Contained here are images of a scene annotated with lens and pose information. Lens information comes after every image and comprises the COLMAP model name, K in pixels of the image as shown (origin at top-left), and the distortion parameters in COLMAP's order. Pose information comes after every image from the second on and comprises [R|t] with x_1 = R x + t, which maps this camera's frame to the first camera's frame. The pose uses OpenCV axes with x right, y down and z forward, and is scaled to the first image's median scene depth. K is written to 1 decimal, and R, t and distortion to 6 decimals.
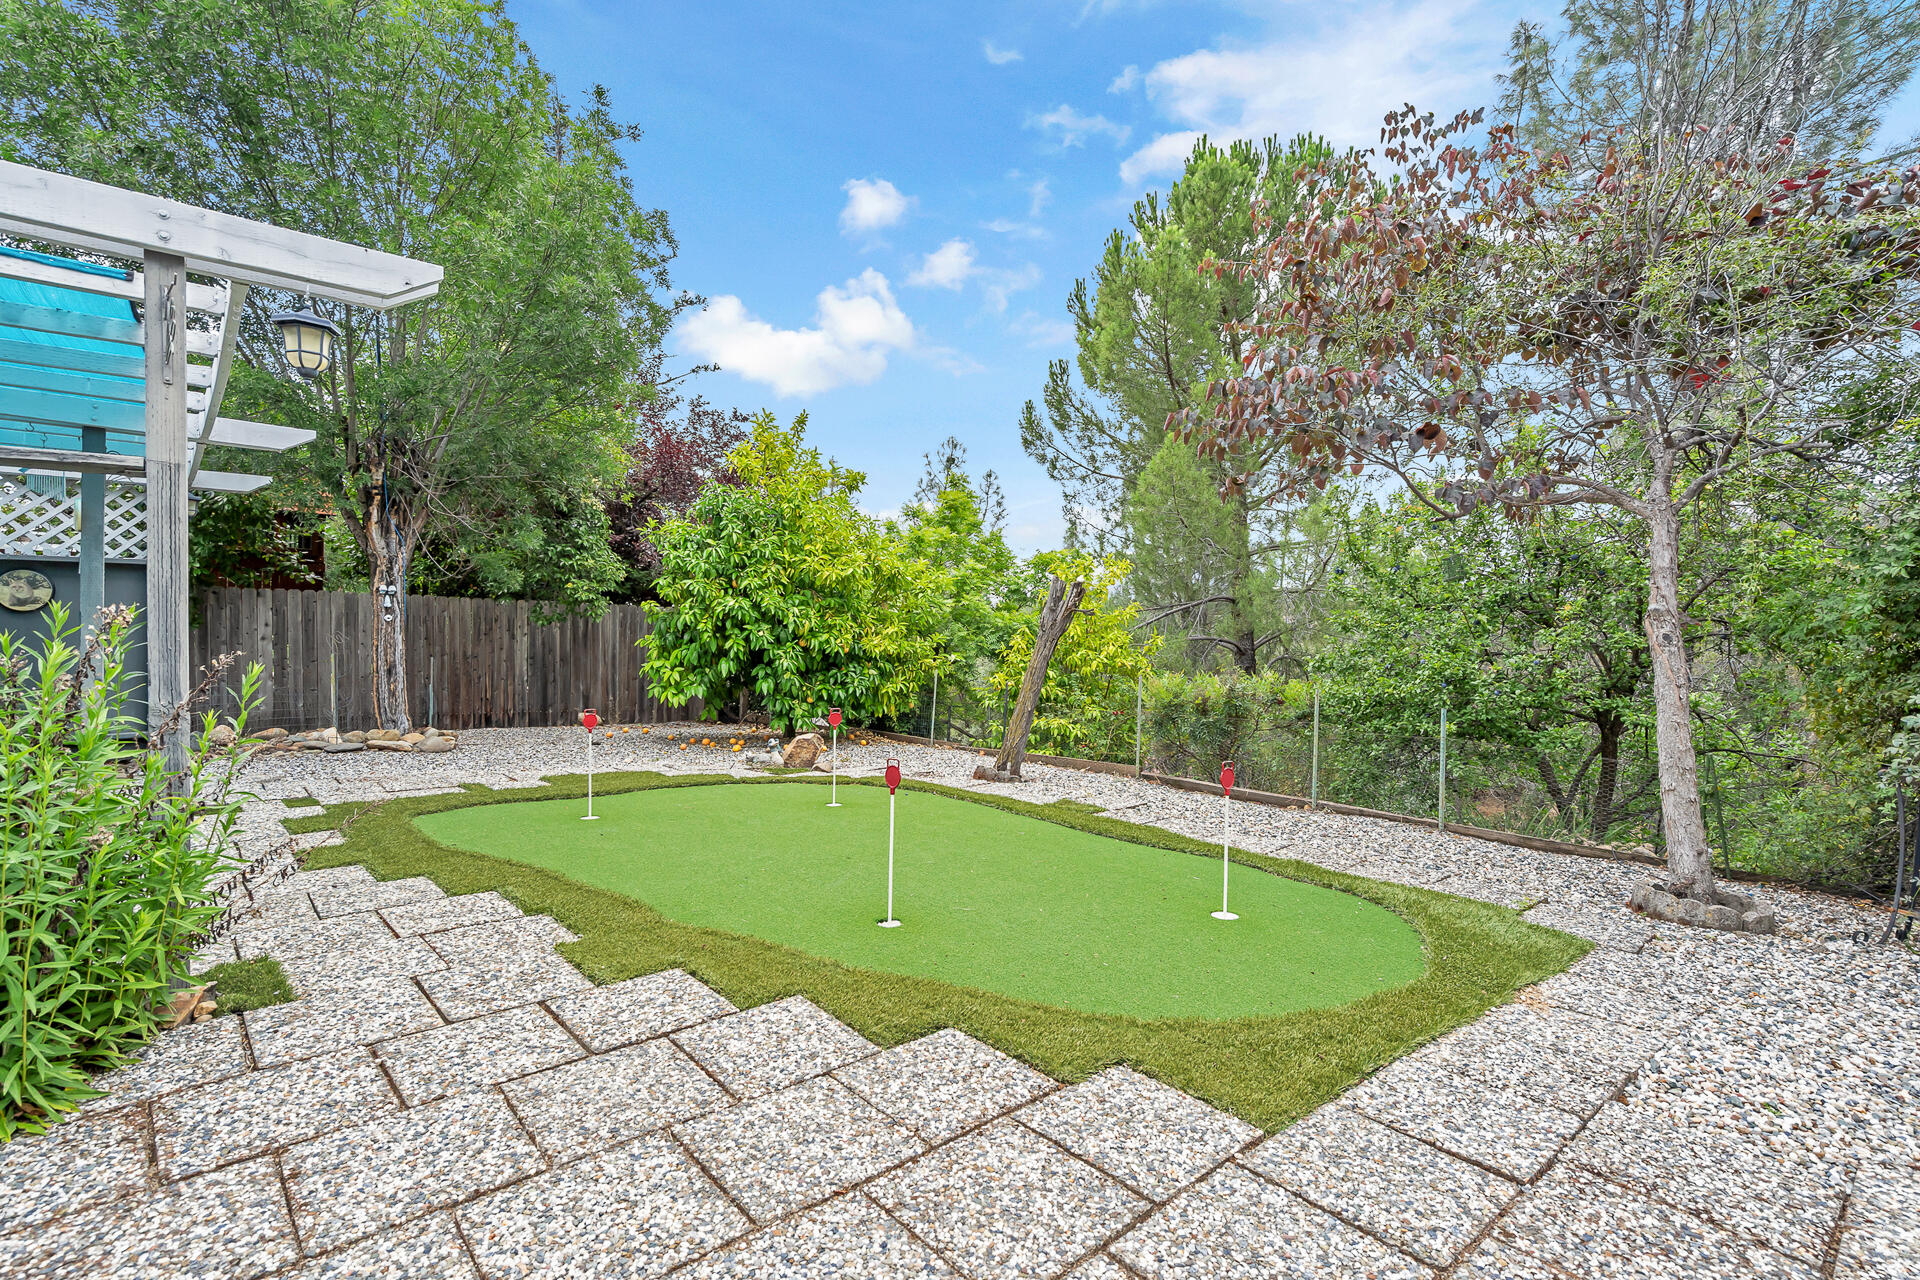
lens RADIAL K [[877.4, 0, 942.9], [0, 877.4, 635.8], [0, 0, 1]] dist [-0.001596, 0.001620]
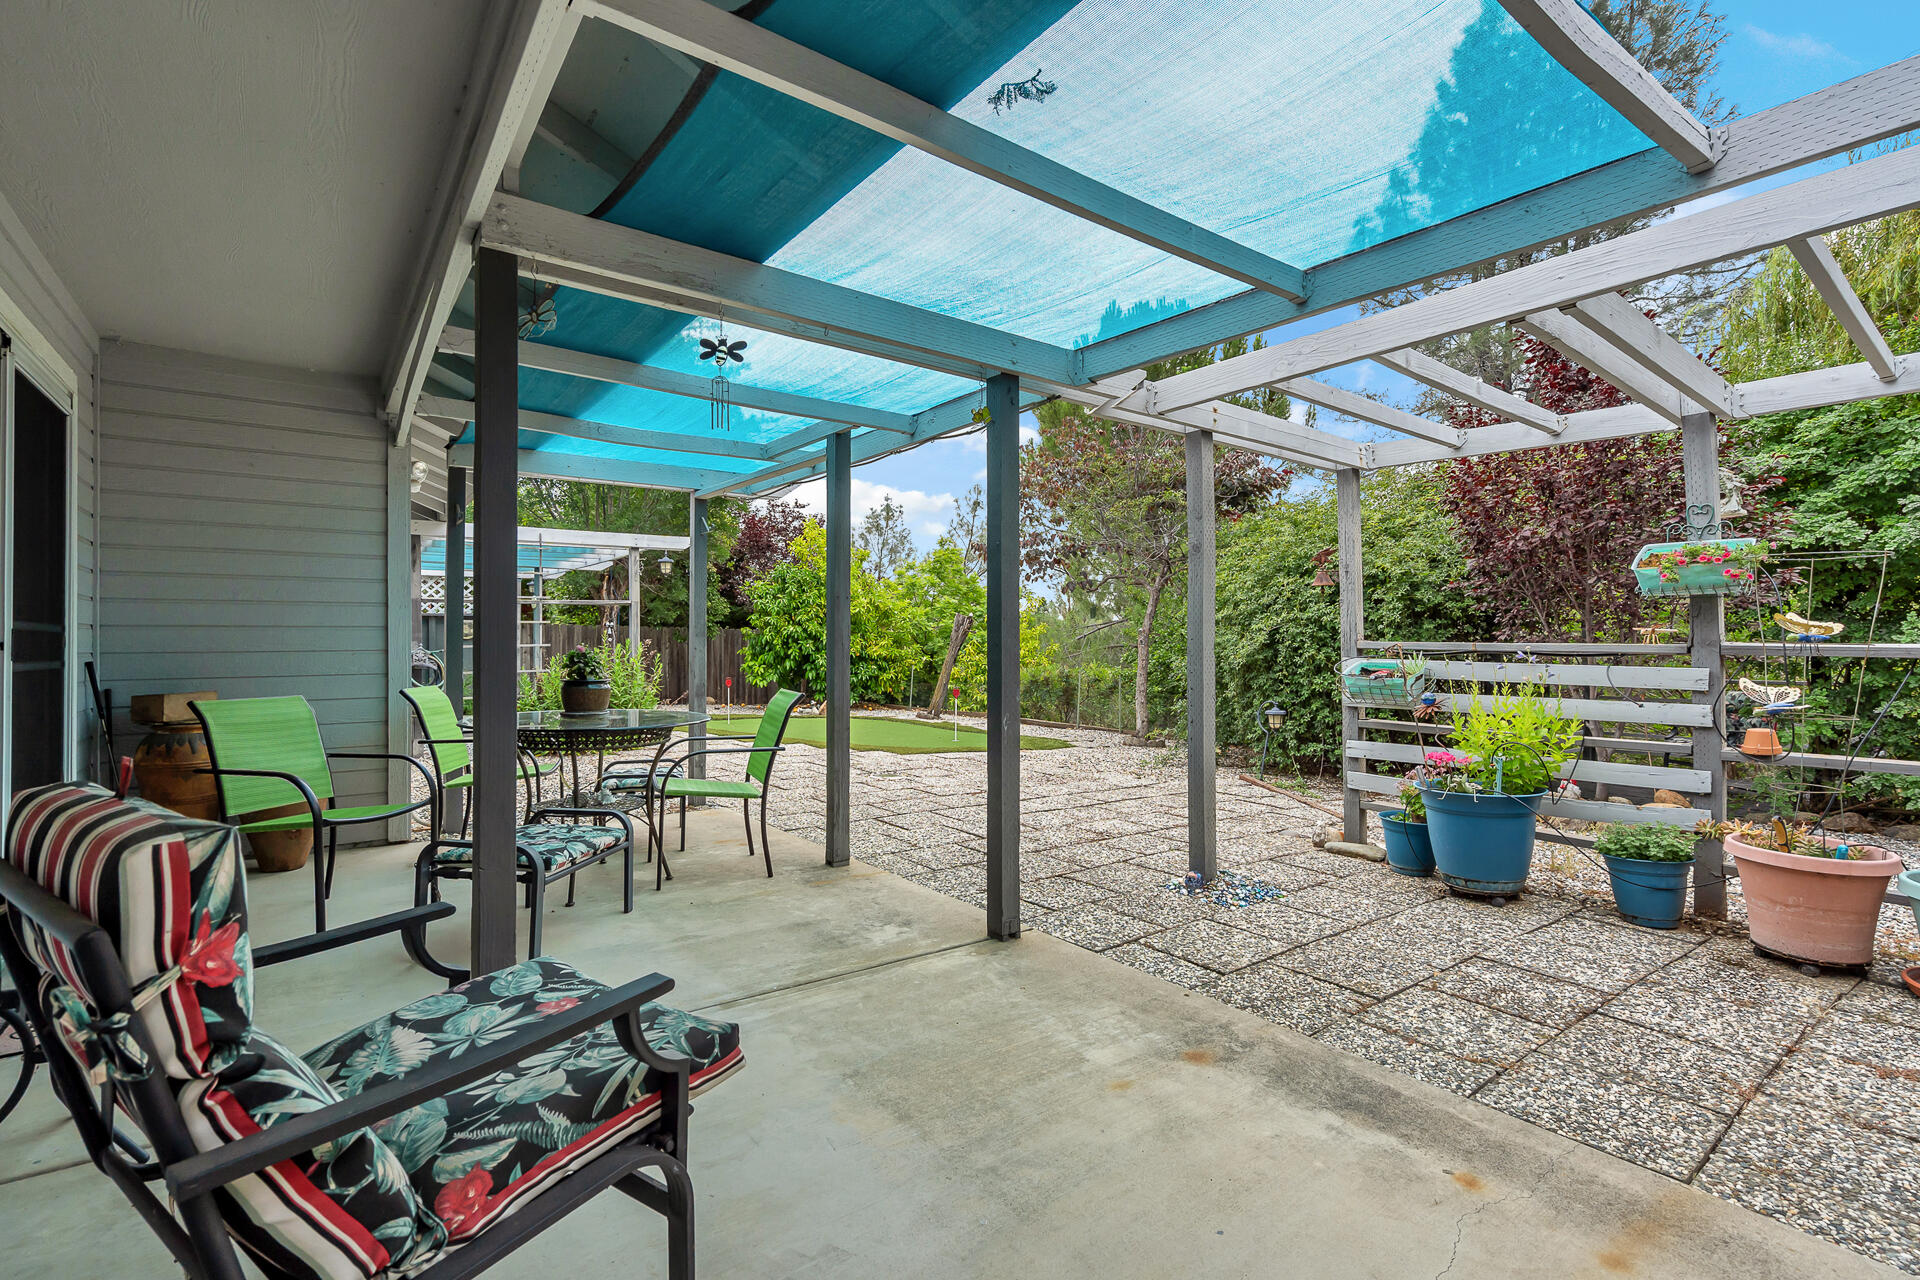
lens RADIAL K [[877.4, 0, 954.0], [0, 877.4, 632.2], [0, 0, 1]] dist [-0.001596, 0.001620]
pose [[0.997251, -0.015409, -0.072478, 0.218515], [0.014087, 0.999726, -0.018710, 0.007837], [0.072746, 0.017637, 0.997195, -0.760424]]
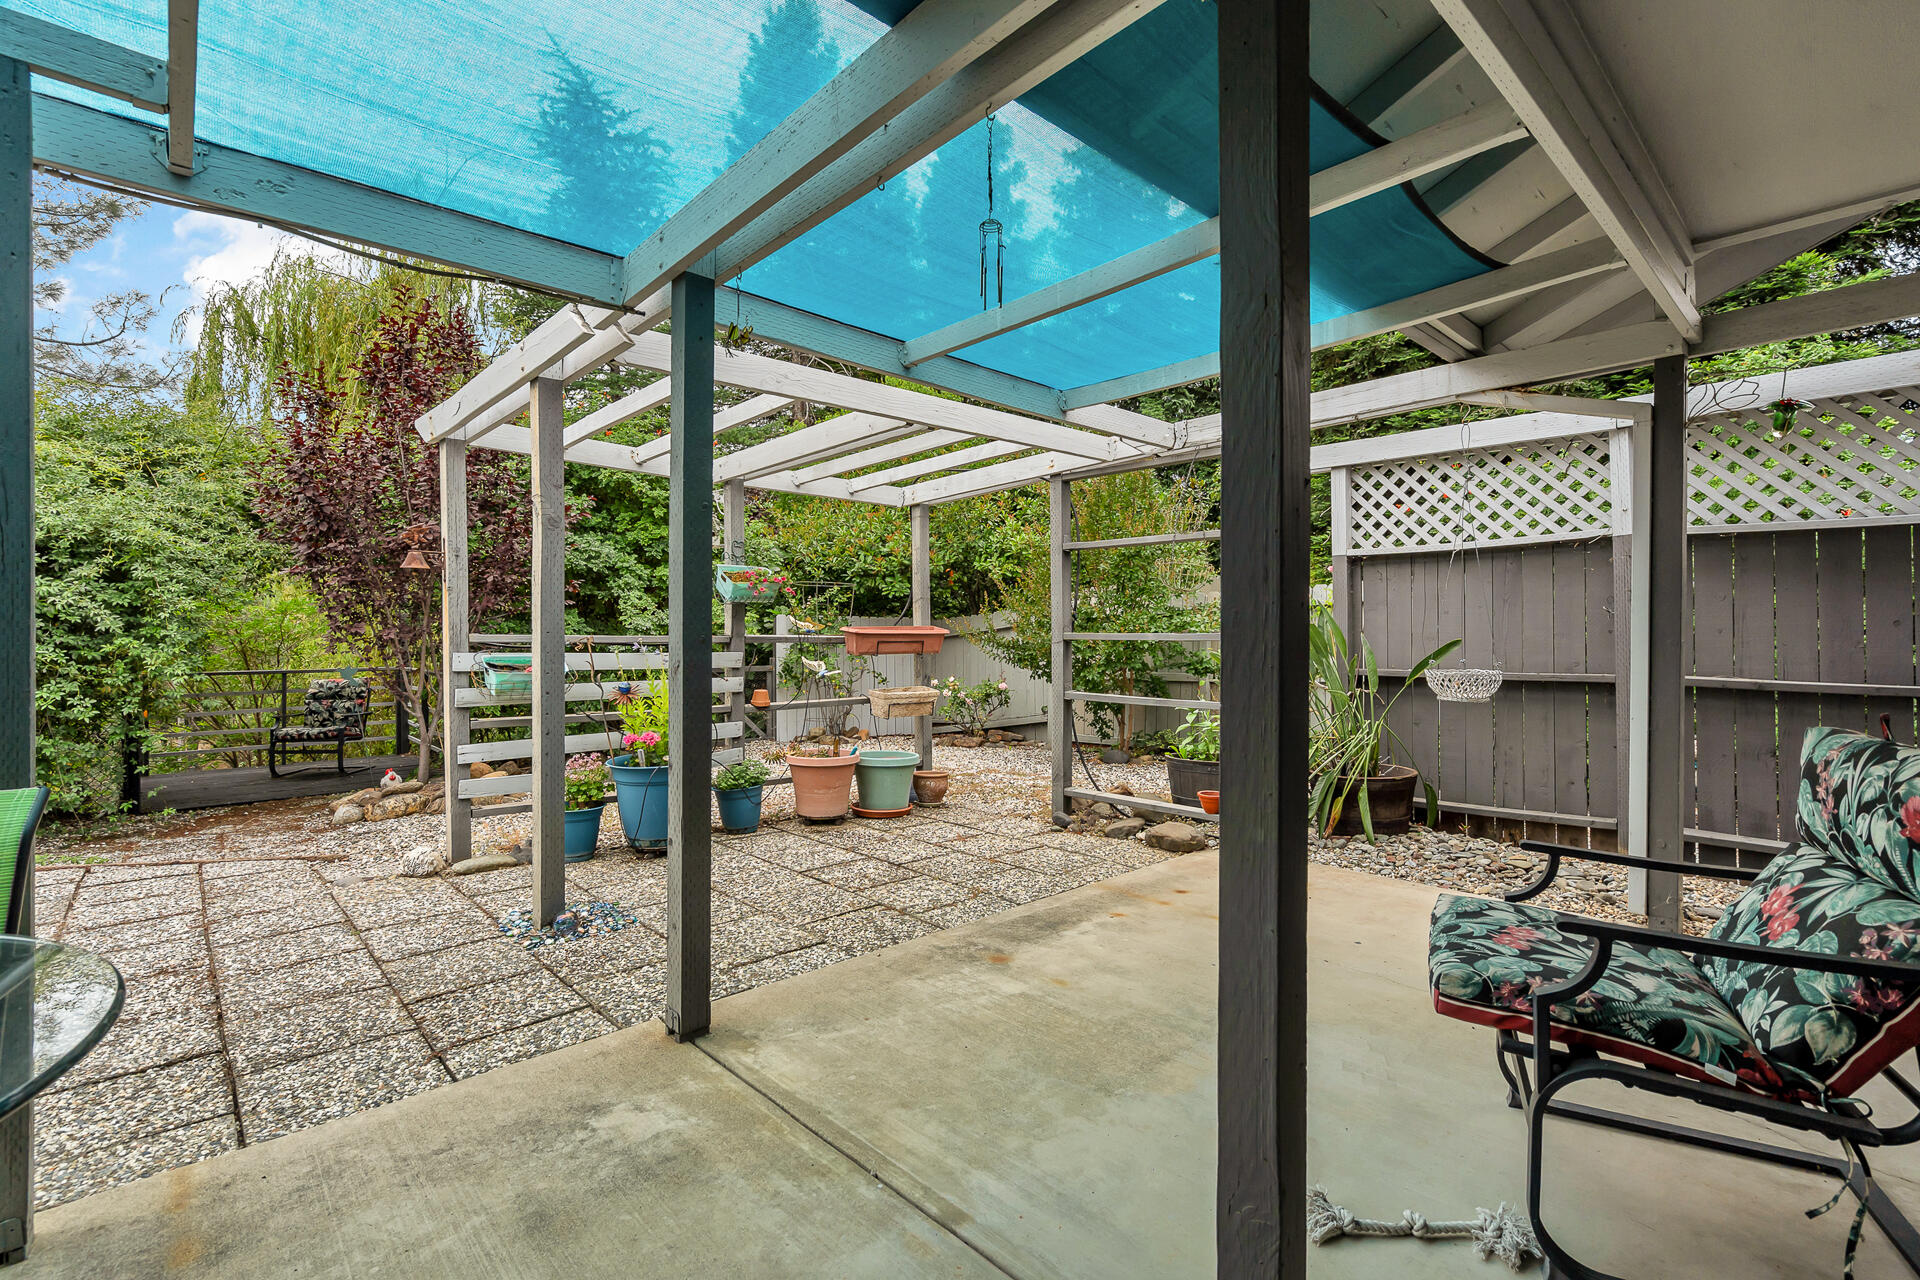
lens RADIAL K [[877.4, 0, 959.4], [0, 877.4, 635.9], [0, 0, 1]] dist [-0.001596, 0.001620]
pose [[-0.040181, -0.018085, 0.999029, -0.073995], [0.006694, 0.999809, 0.018368, 0.000242], [-0.999170, 0.007425, -0.040052, -0.453241]]
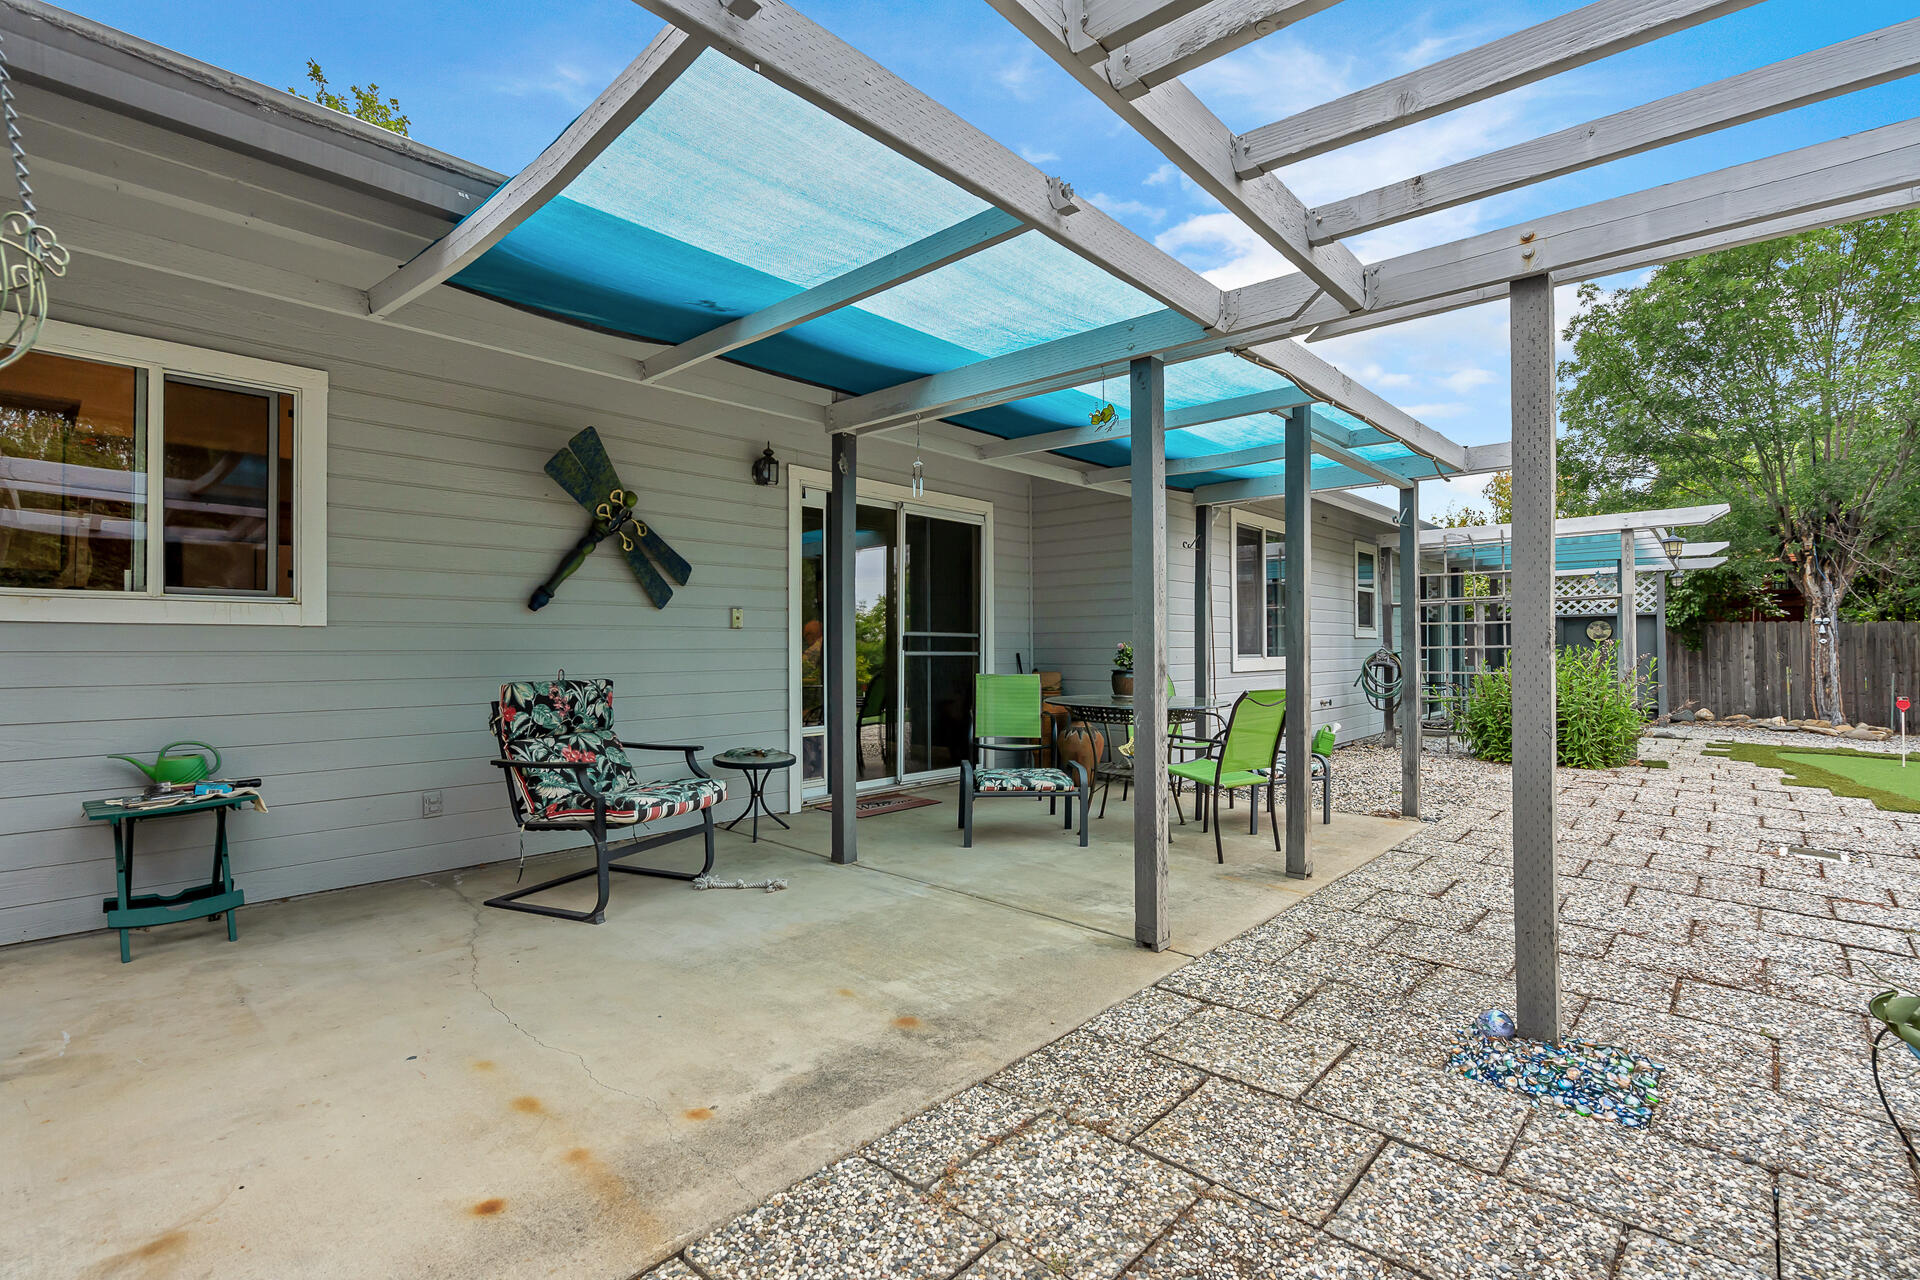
lens RADIAL K [[877.4, 0, 947.5], [0, 877.4, 641.3], [0, 0, 1]] dist [-0.001596, 0.001620]
pose [[0.108123, -0.019835, -0.993940, 0.566093], [-0.004926, 0.999778, -0.020487, 0.014439], [0.994125, 0.007111, 0.108001, -0.501170]]
